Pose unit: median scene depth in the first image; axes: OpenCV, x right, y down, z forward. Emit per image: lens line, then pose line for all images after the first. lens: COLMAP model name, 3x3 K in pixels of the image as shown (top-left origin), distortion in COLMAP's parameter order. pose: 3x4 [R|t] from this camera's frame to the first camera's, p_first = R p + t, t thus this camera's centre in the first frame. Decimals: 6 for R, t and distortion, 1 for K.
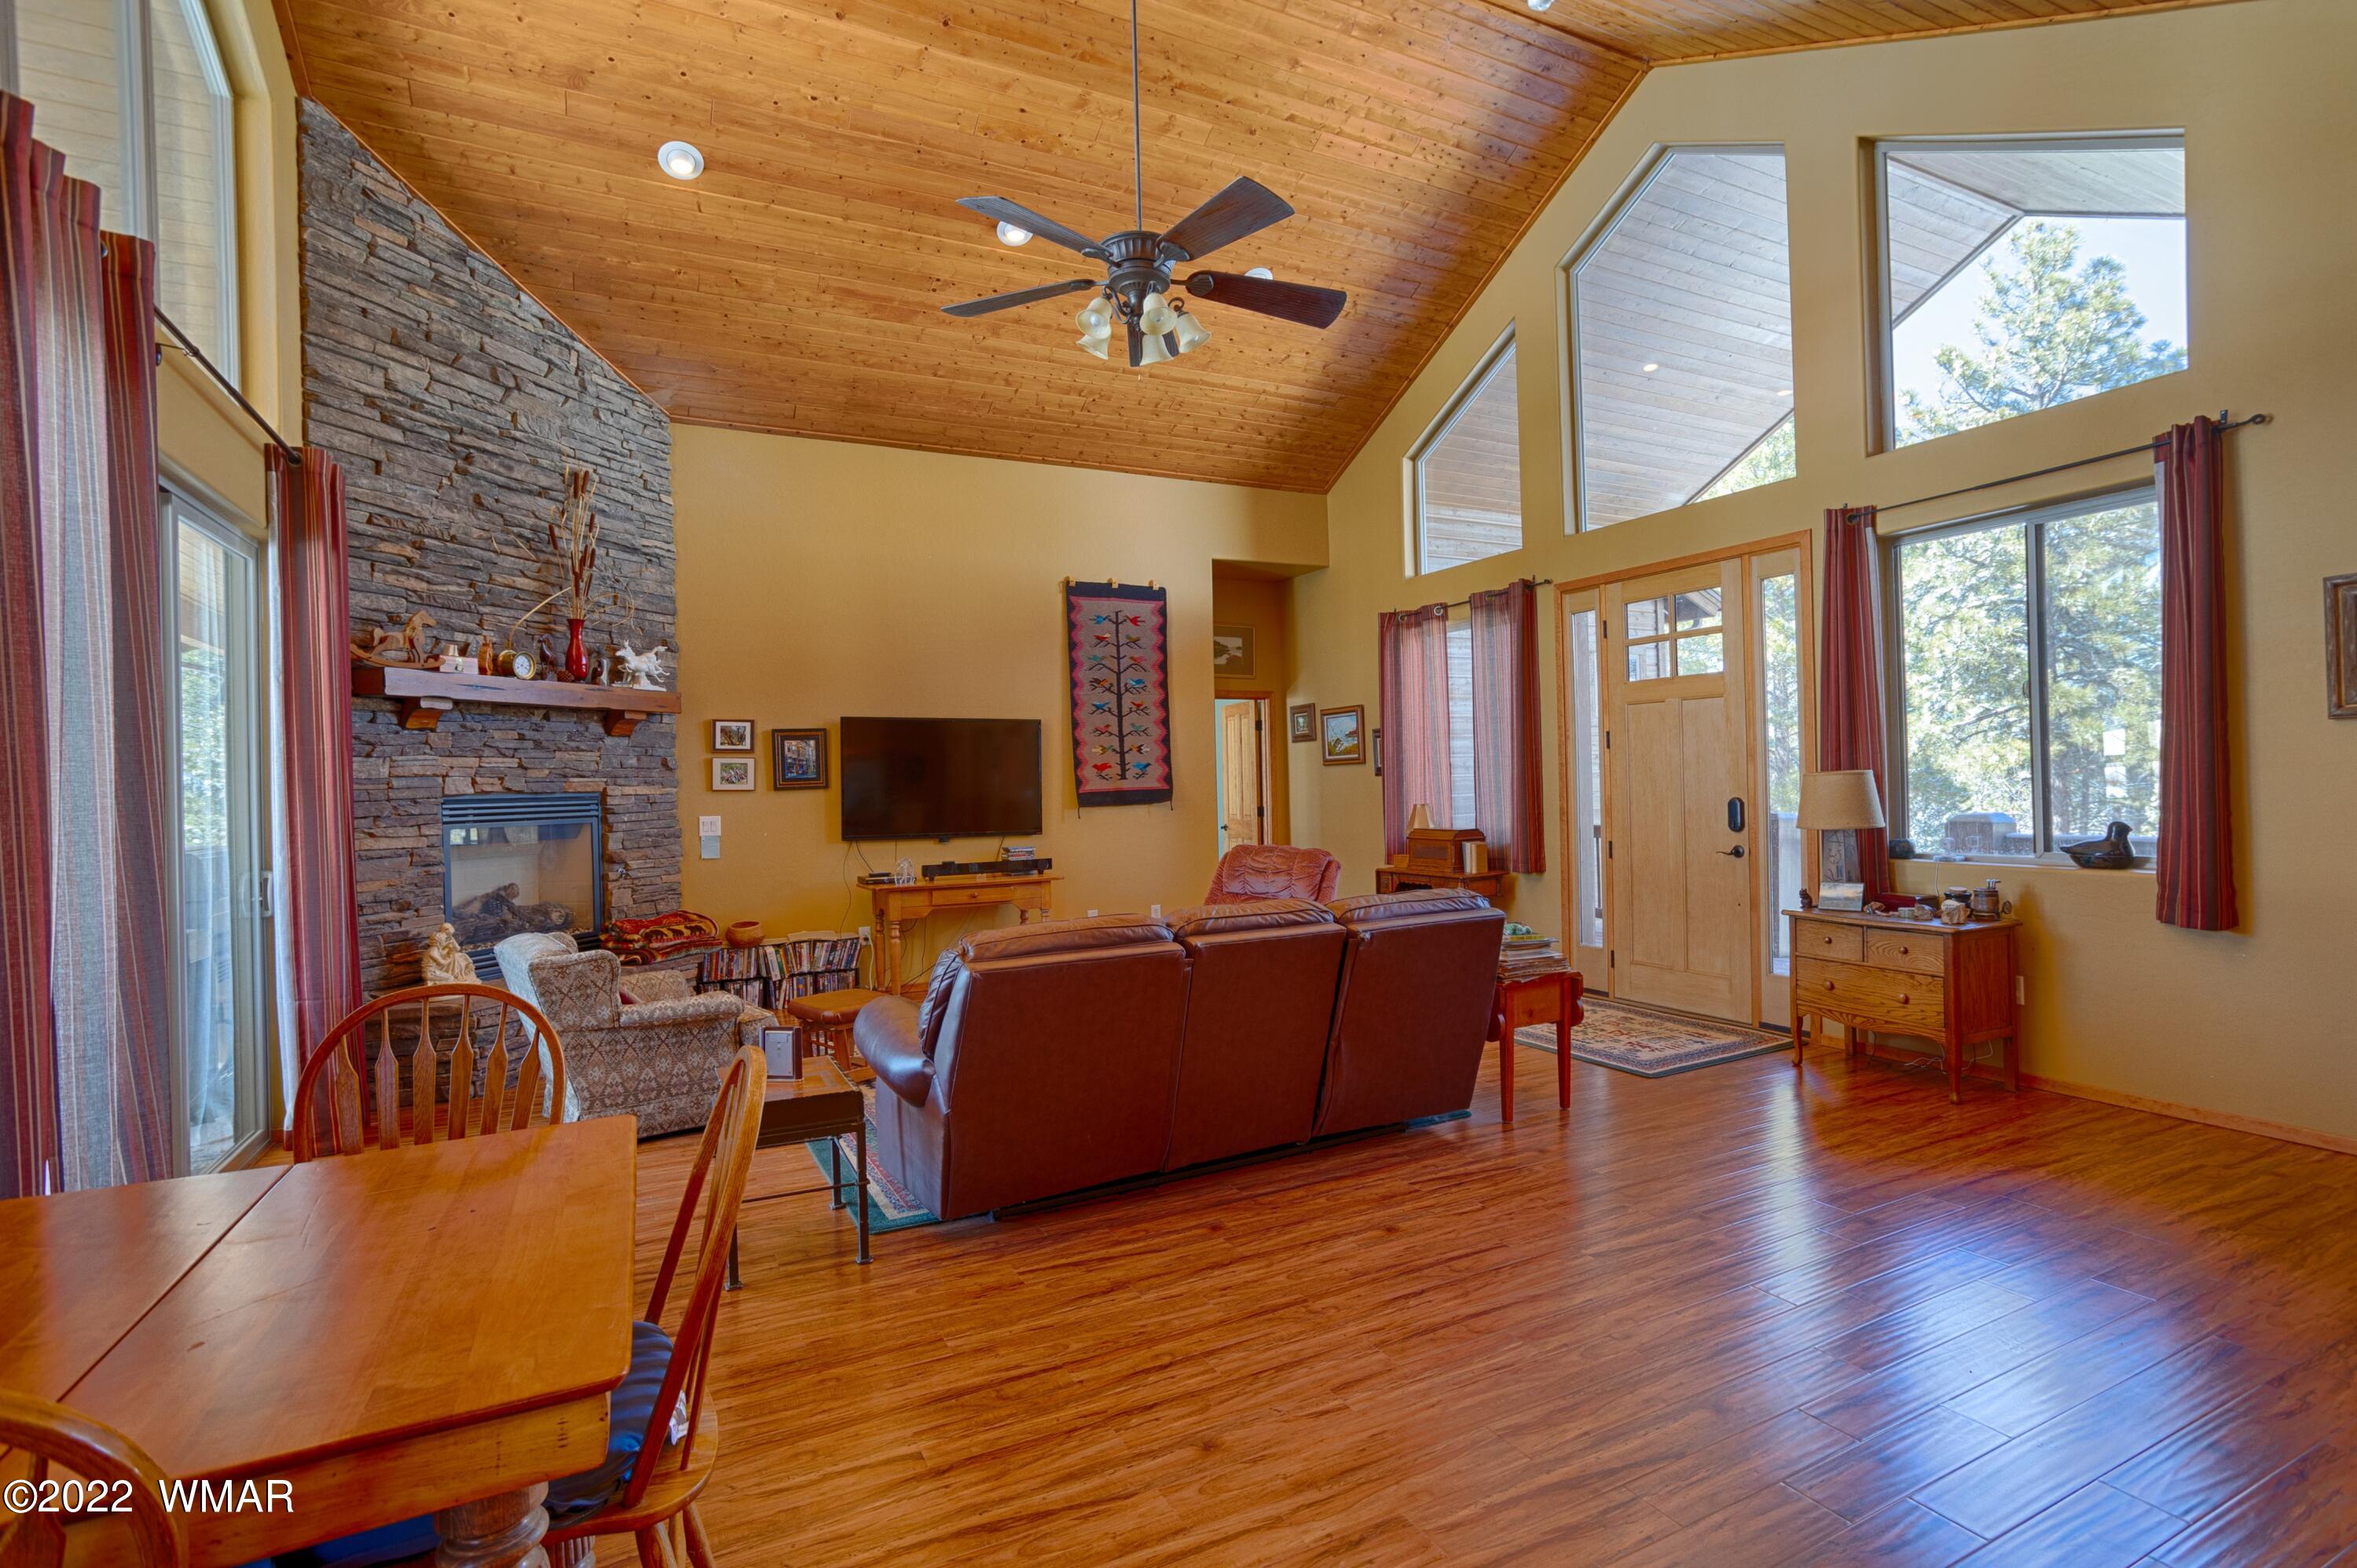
lens RADIAL K [[1125.2, 0, 1183.5], [0, 1125.2, 800.1], [0, 0, 1]] dist [-0.034318, 0.003113]
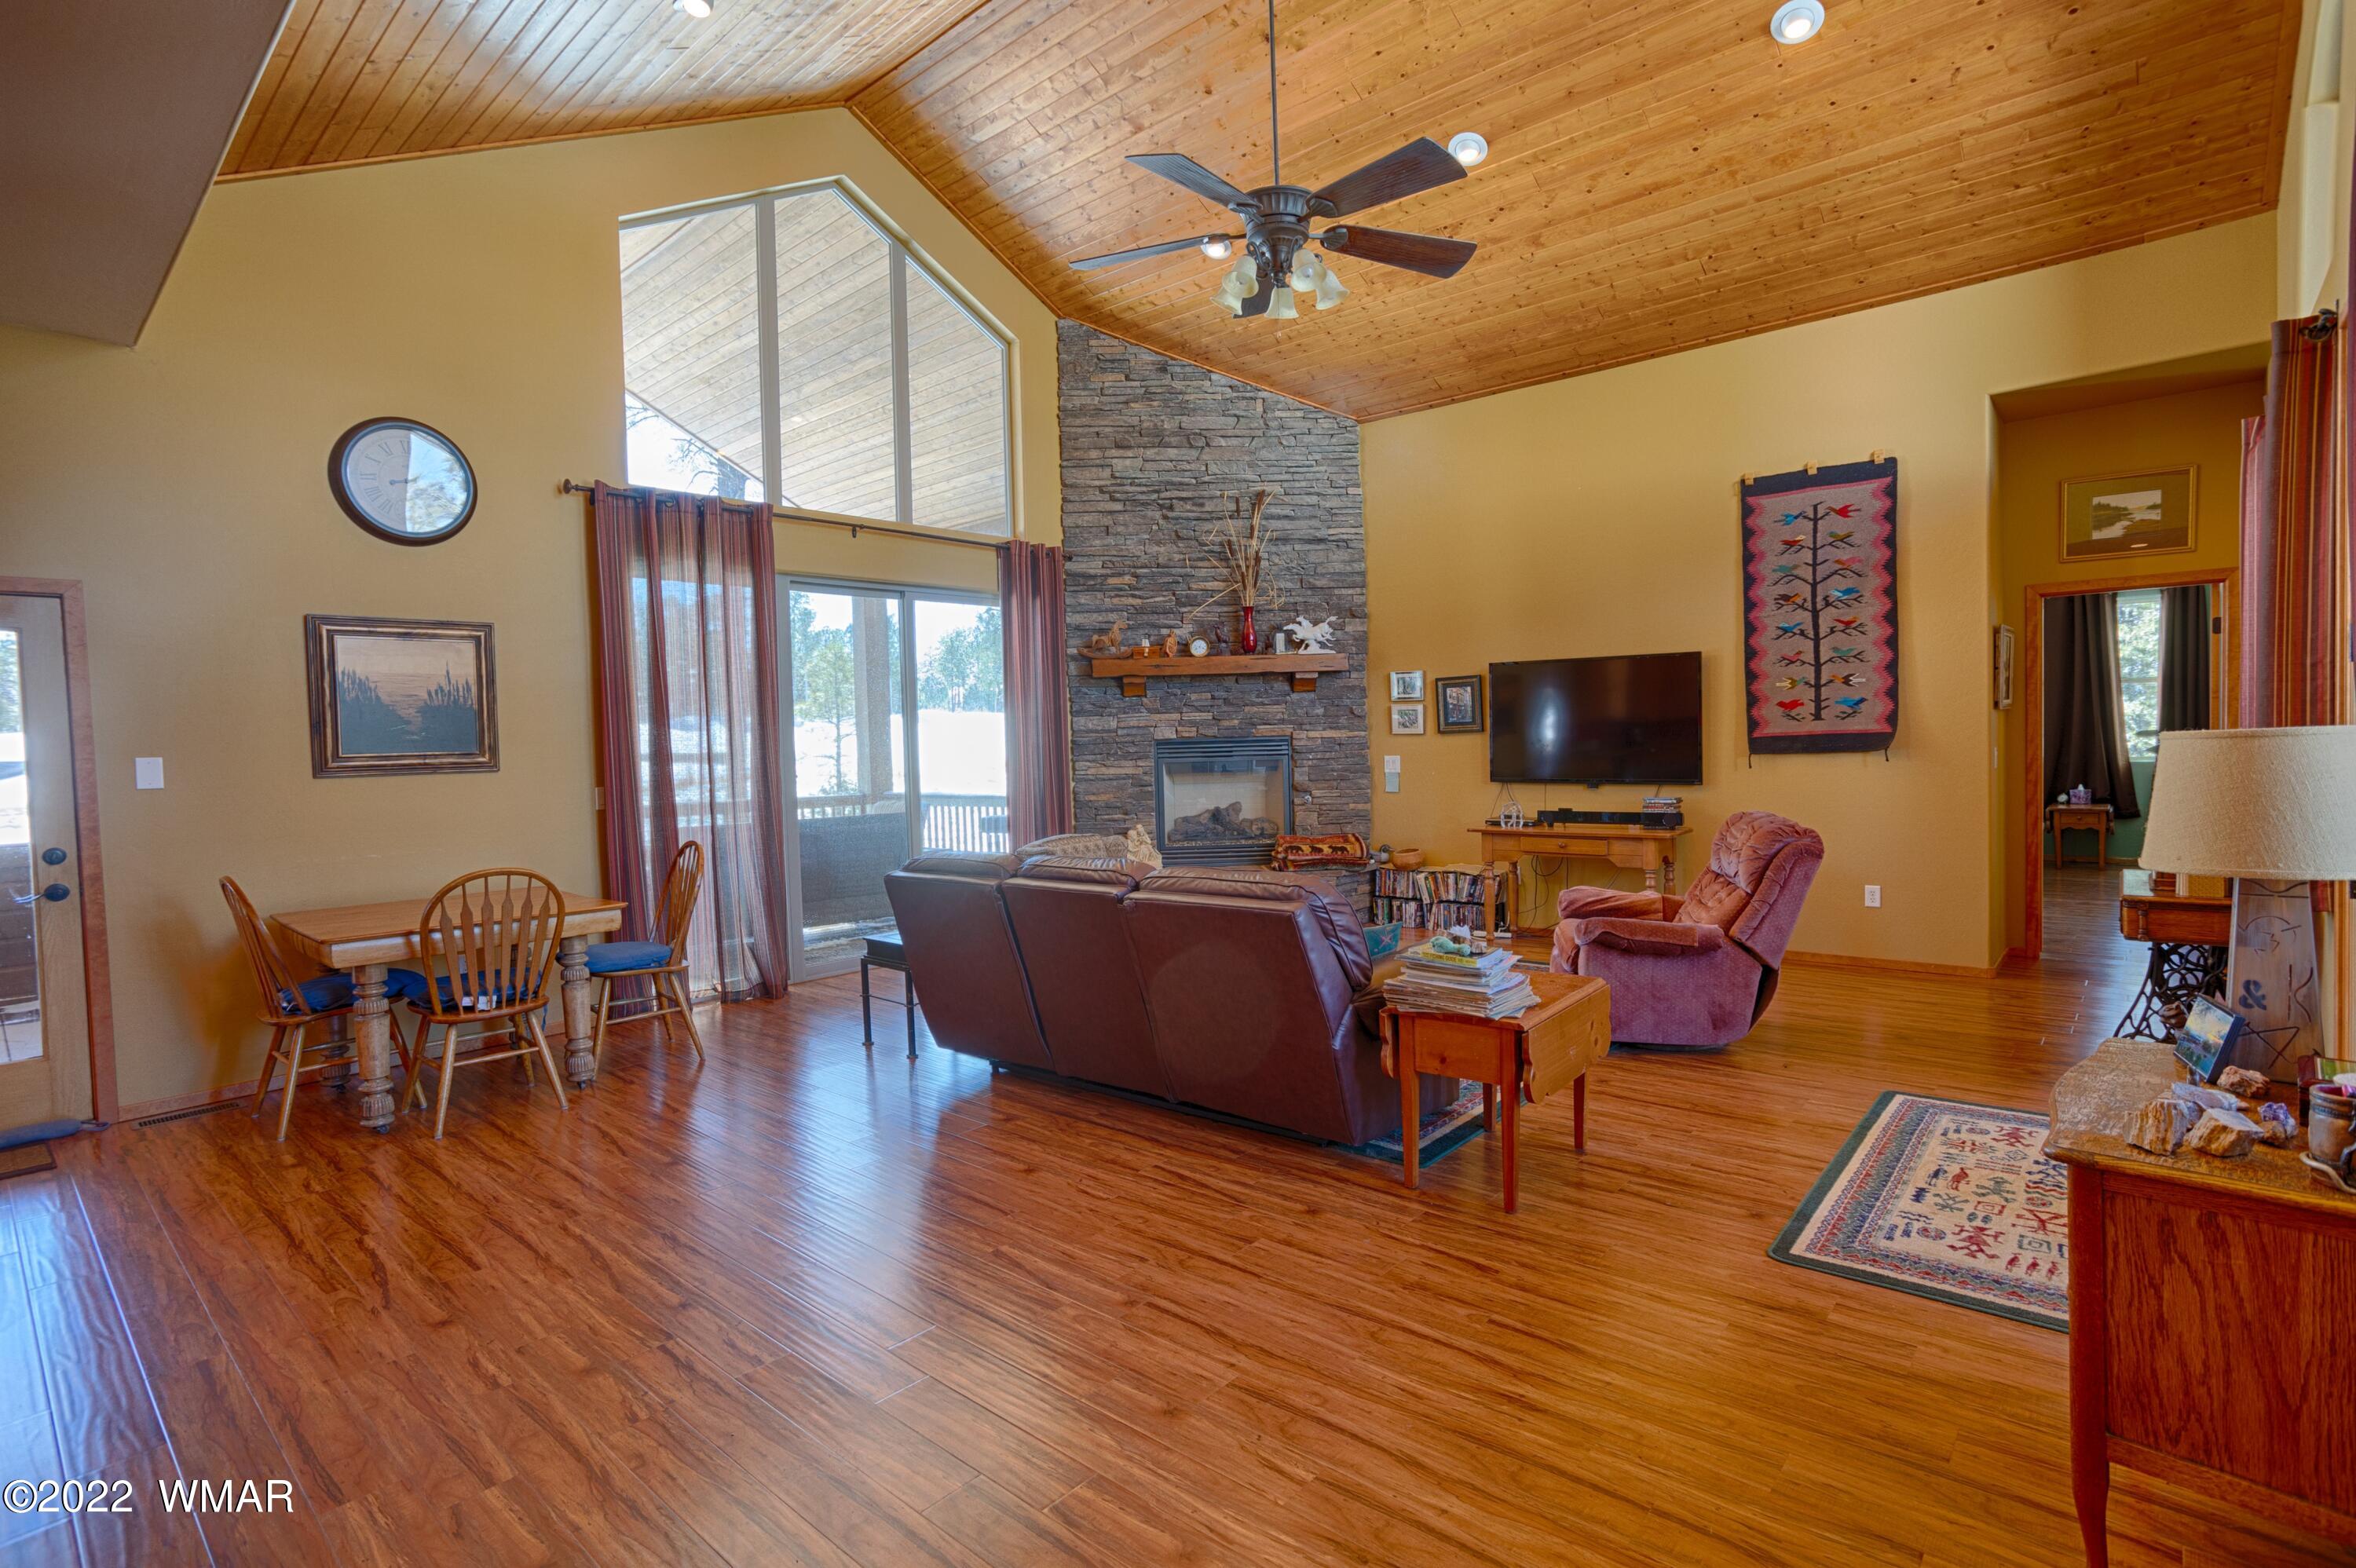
lens RADIAL K [[1124.7, 0, 1182.4], [0, 1124.7, 787.5], [0, 0, 1]] dist [-0.034318, 0.003113]
pose [[0.376906, 0.052885, -0.924740, 0.587565], [0.003415, 0.998283, 0.058483, -0.022054], [0.926245, -0.025201, 0.376078, 0.357954]]
